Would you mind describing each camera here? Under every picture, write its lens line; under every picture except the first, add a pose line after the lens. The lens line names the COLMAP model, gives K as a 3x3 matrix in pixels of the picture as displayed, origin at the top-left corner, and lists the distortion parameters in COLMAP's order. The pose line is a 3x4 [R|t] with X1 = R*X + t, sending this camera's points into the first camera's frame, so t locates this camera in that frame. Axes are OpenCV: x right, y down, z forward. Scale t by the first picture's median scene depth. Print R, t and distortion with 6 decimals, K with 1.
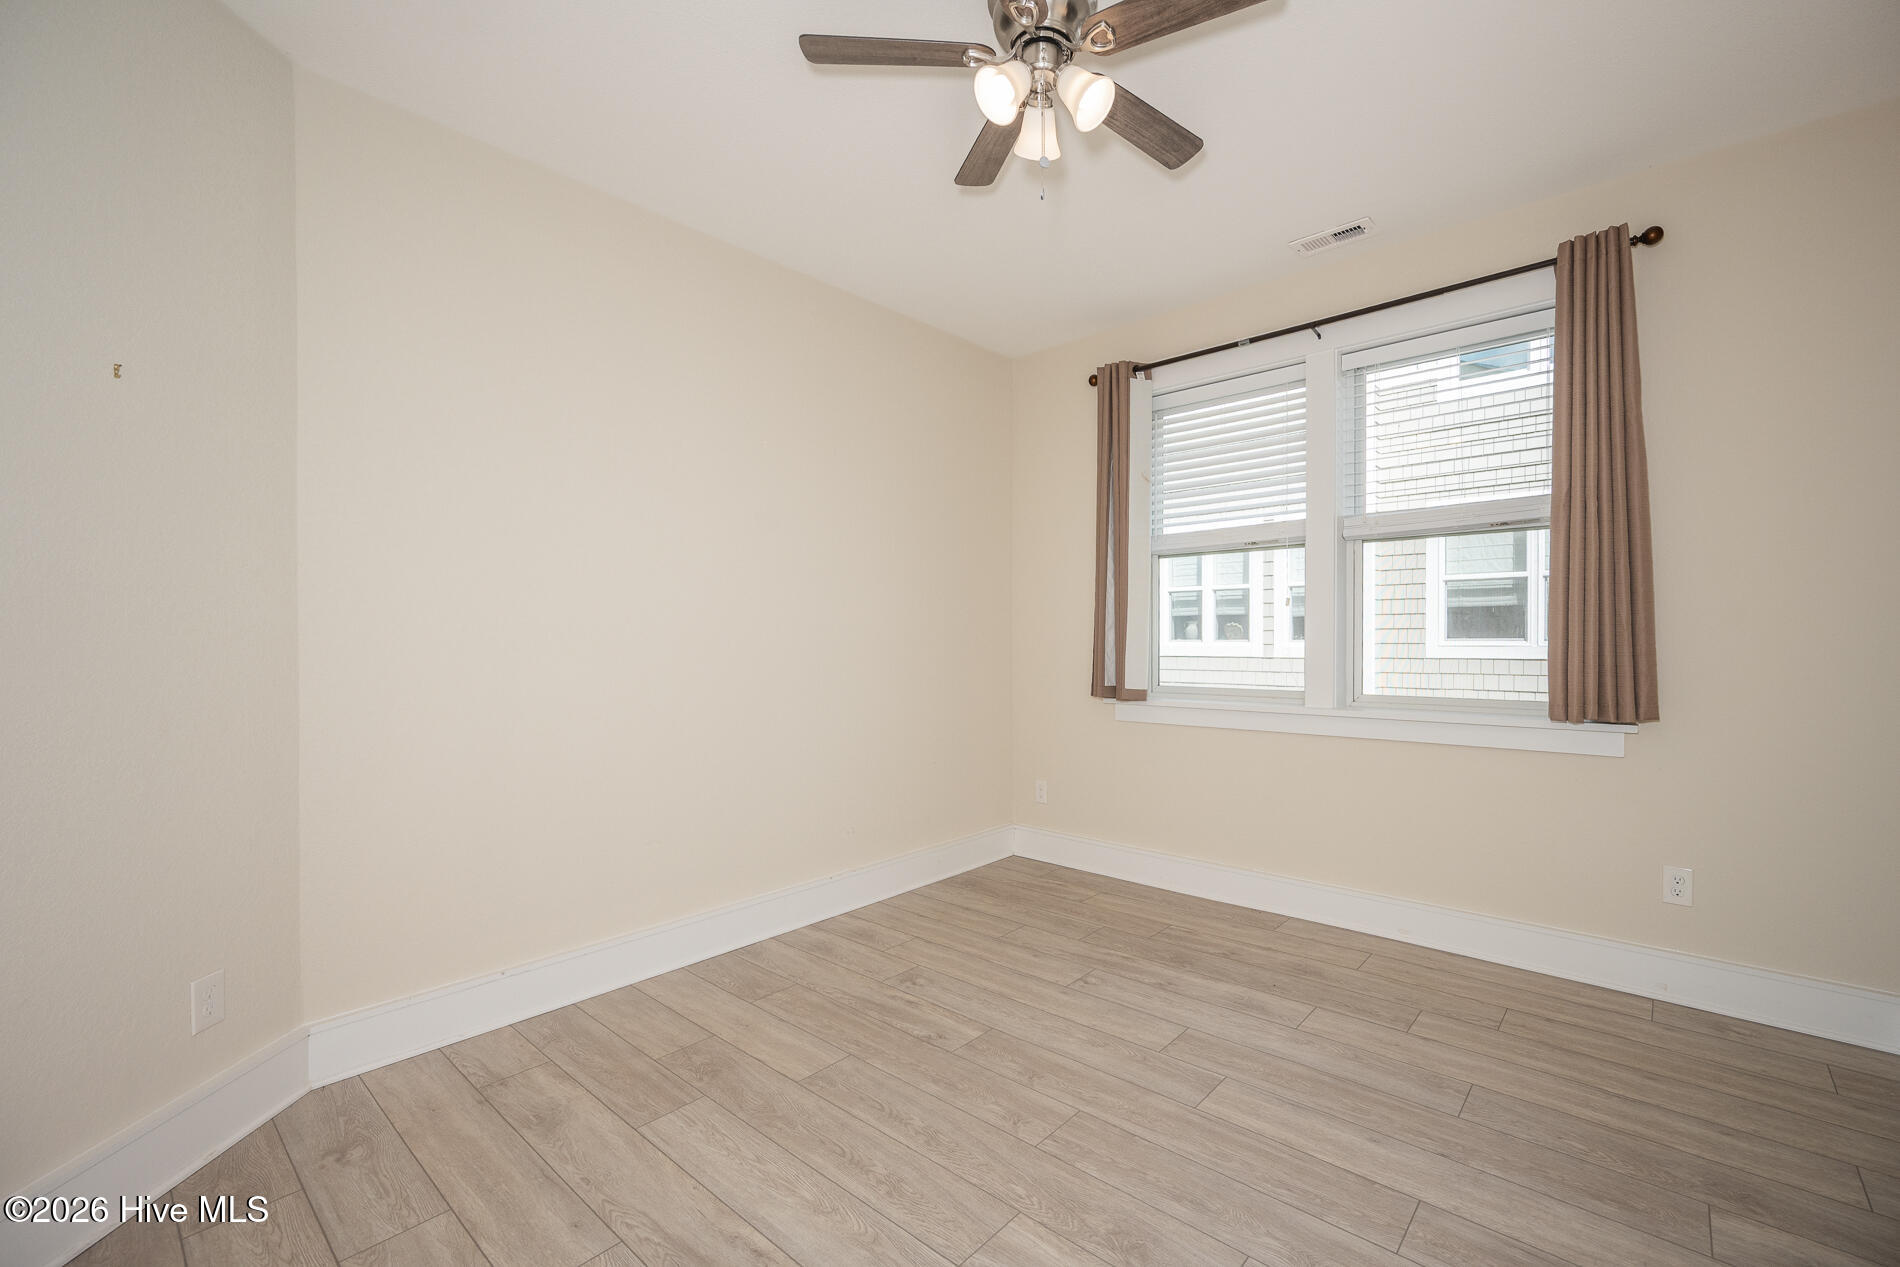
lens RADIAL K [[779.6, 0, 950.9], [0, 779.6, 635.1], [0, 0, 1]] dist [0.002134, 0.000004]
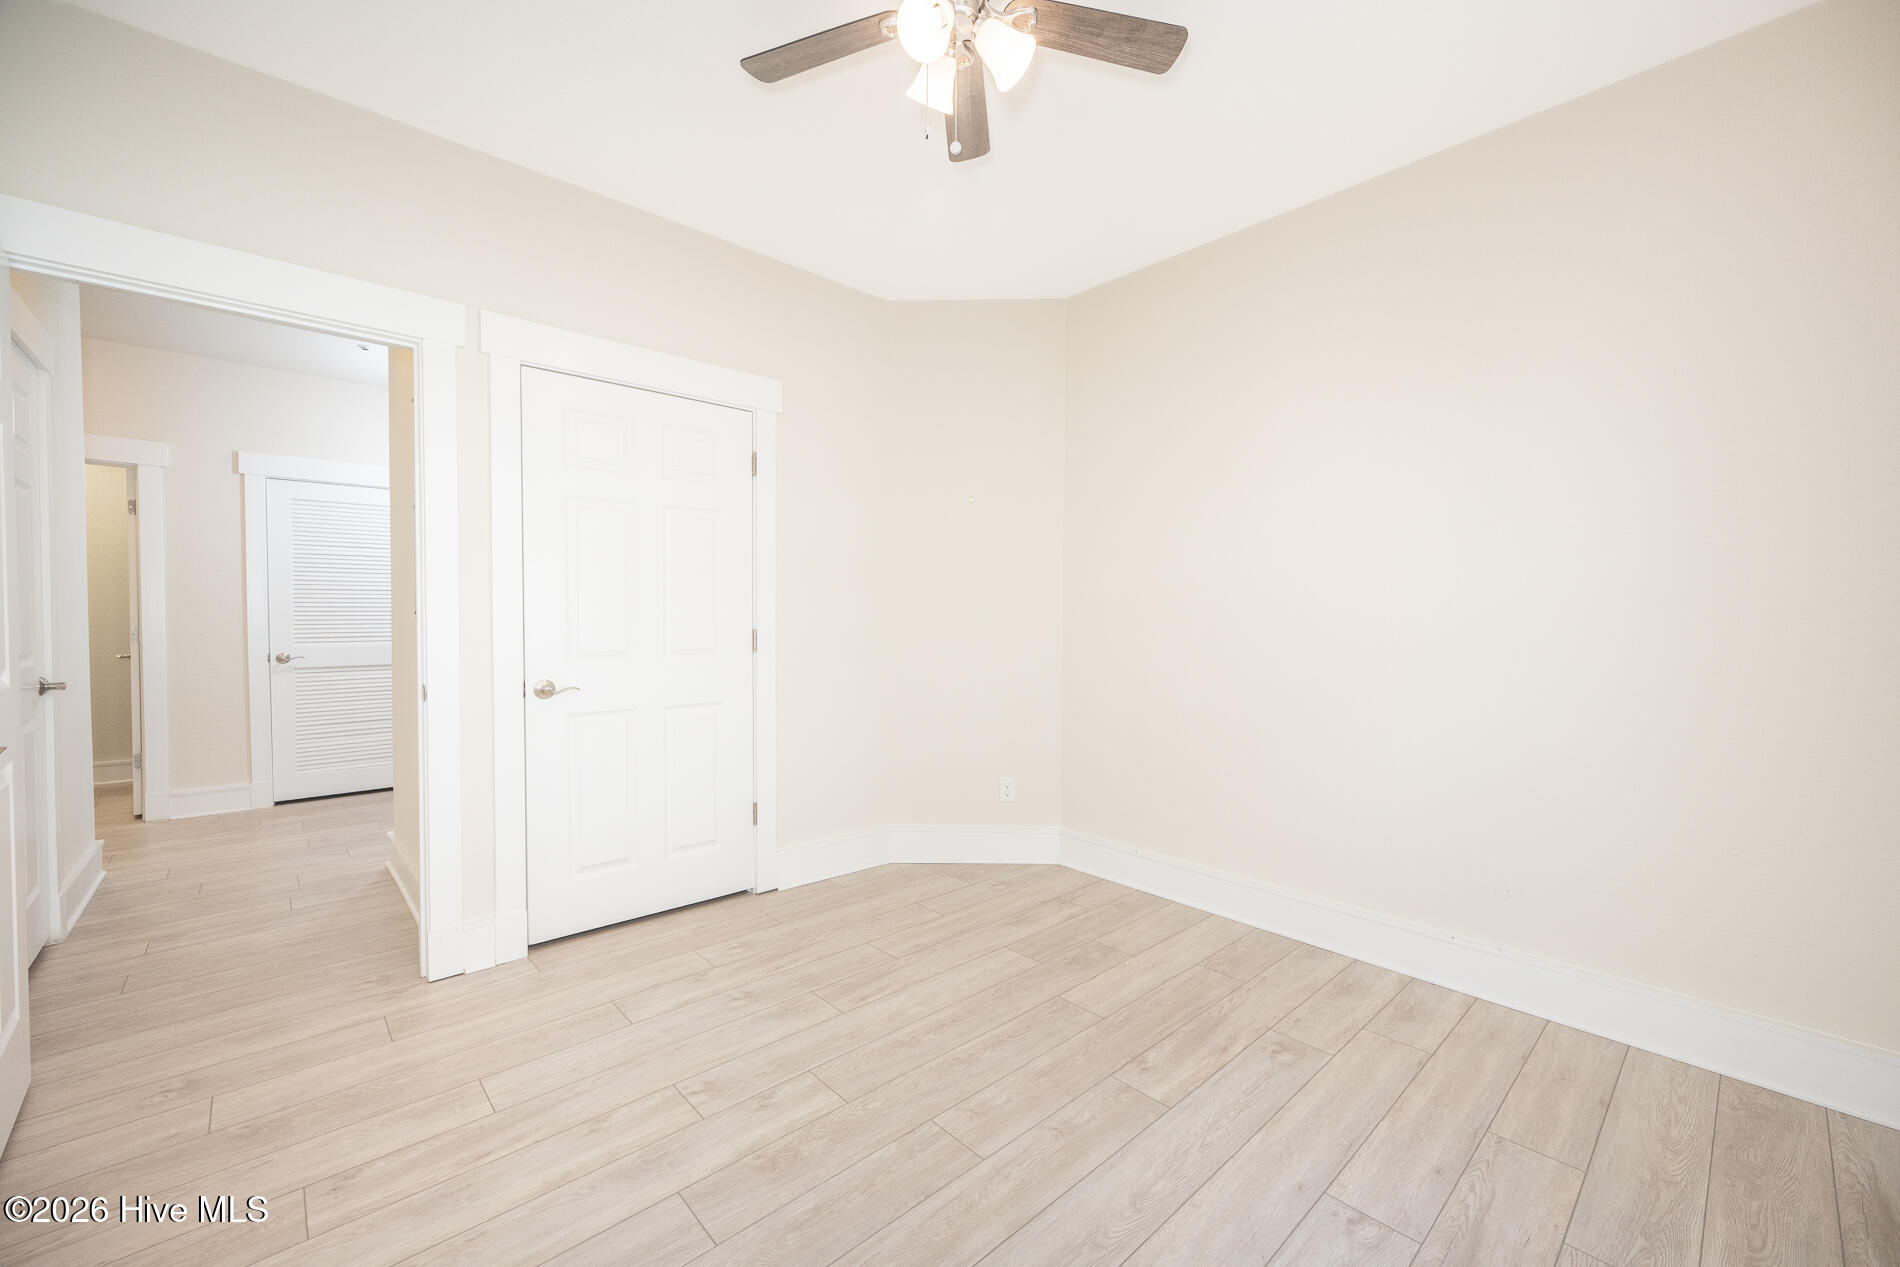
lens RADIAL K [[779.6, 0, 952.8], [0, 779.6, 632.2], [0, 0, 1]] dist [0.002134, 0.000004]
pose [[-0.091951, 0.026958, -0.995399, 0.772275], [-0.007334, 0.999588, 0.027749, 0.040338], [0.995737, 0.009852, -0.091716, 0.844751]]
